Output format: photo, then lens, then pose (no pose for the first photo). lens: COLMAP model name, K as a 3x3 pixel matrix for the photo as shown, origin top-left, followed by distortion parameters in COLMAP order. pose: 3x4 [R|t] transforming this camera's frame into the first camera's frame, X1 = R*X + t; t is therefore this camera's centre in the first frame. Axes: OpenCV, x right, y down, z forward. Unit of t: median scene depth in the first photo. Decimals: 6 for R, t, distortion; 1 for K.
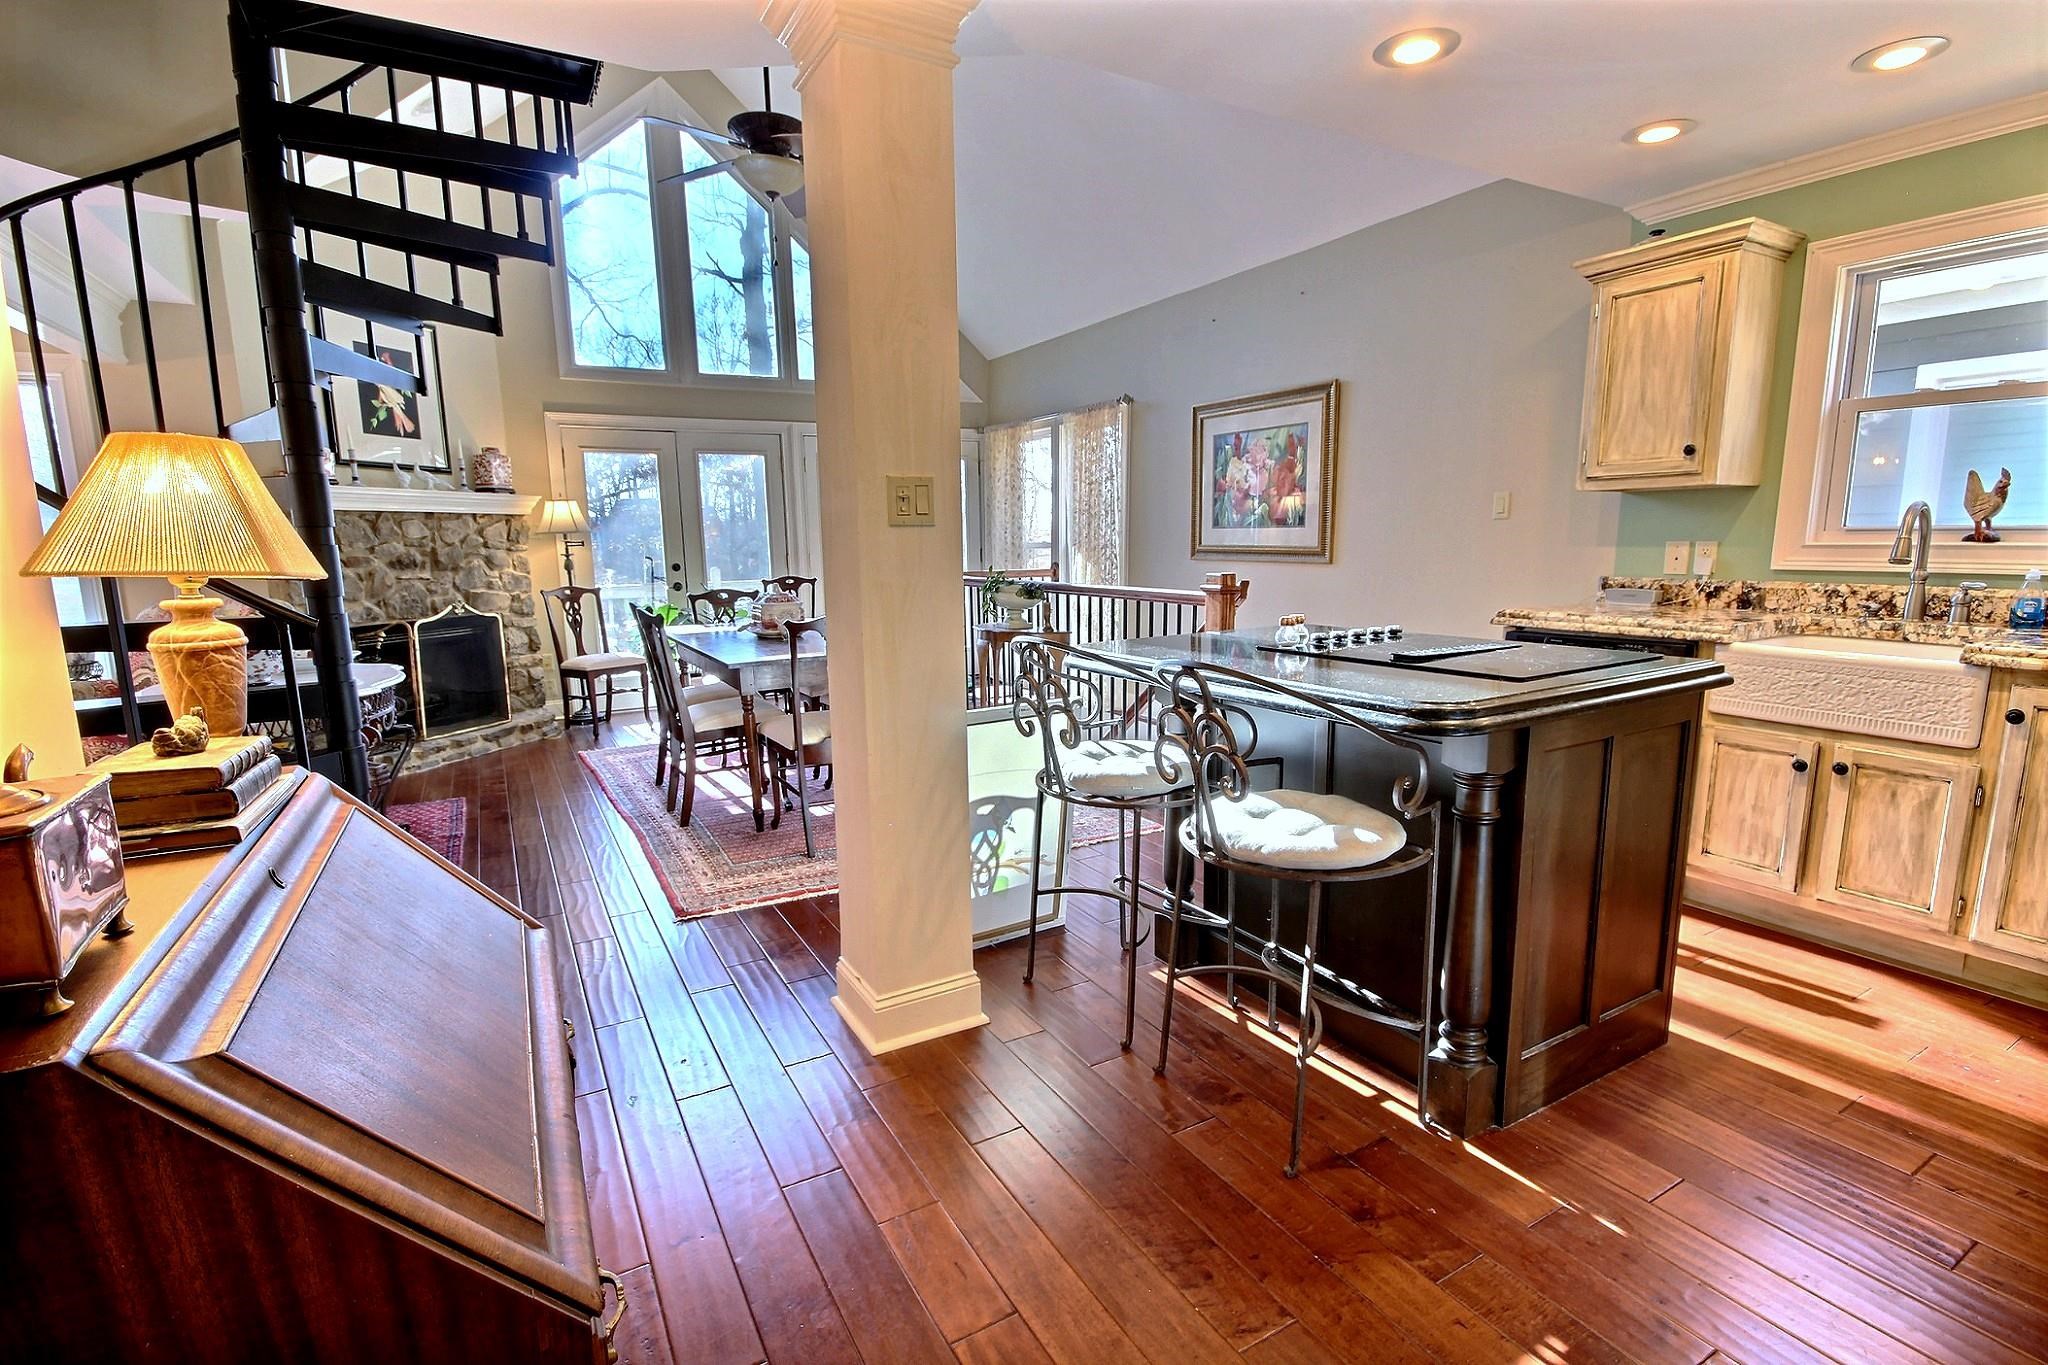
lens RADIAL K [[951.1, 0, 1024.9], [0, 951.1, 696.8], [0, 0, 1]] dist [0.001445, -0.000381]
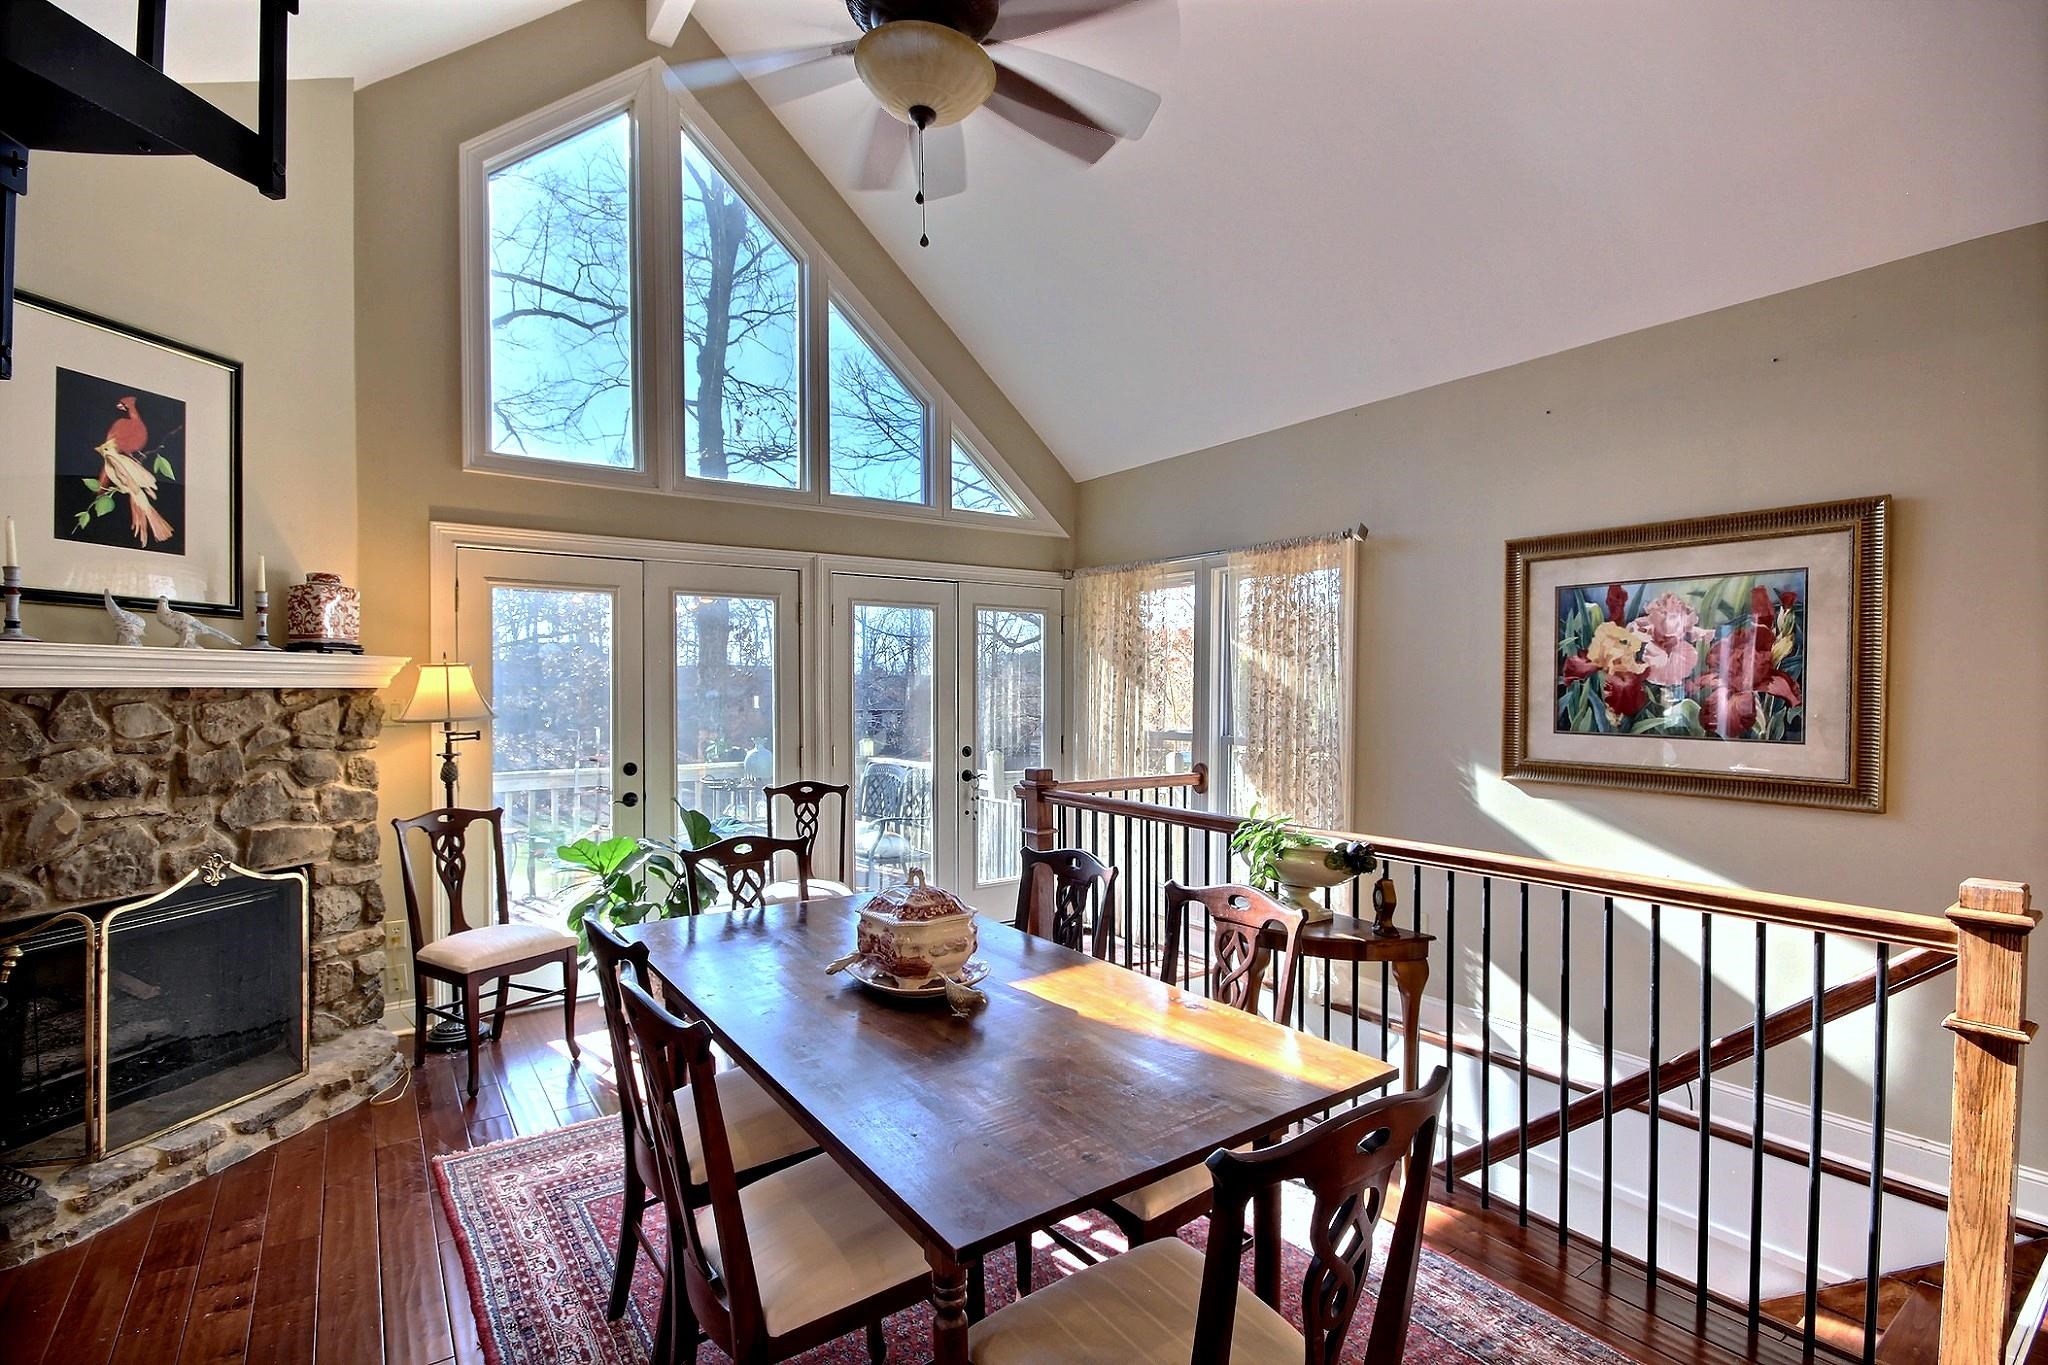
lens RADIAL K [[951.1, 0, 1024.9], [0, 951.1, 696.8], [0, 0, 1]] dist [0.001445, -0.000381]
pose [[0.995133, 0.015863, 0.097261, -0.206121], [-0.000500, 0.987758, -0.155991, -0.104561], [-0.098545, 0.155183, 0.982958, 0.426606]]
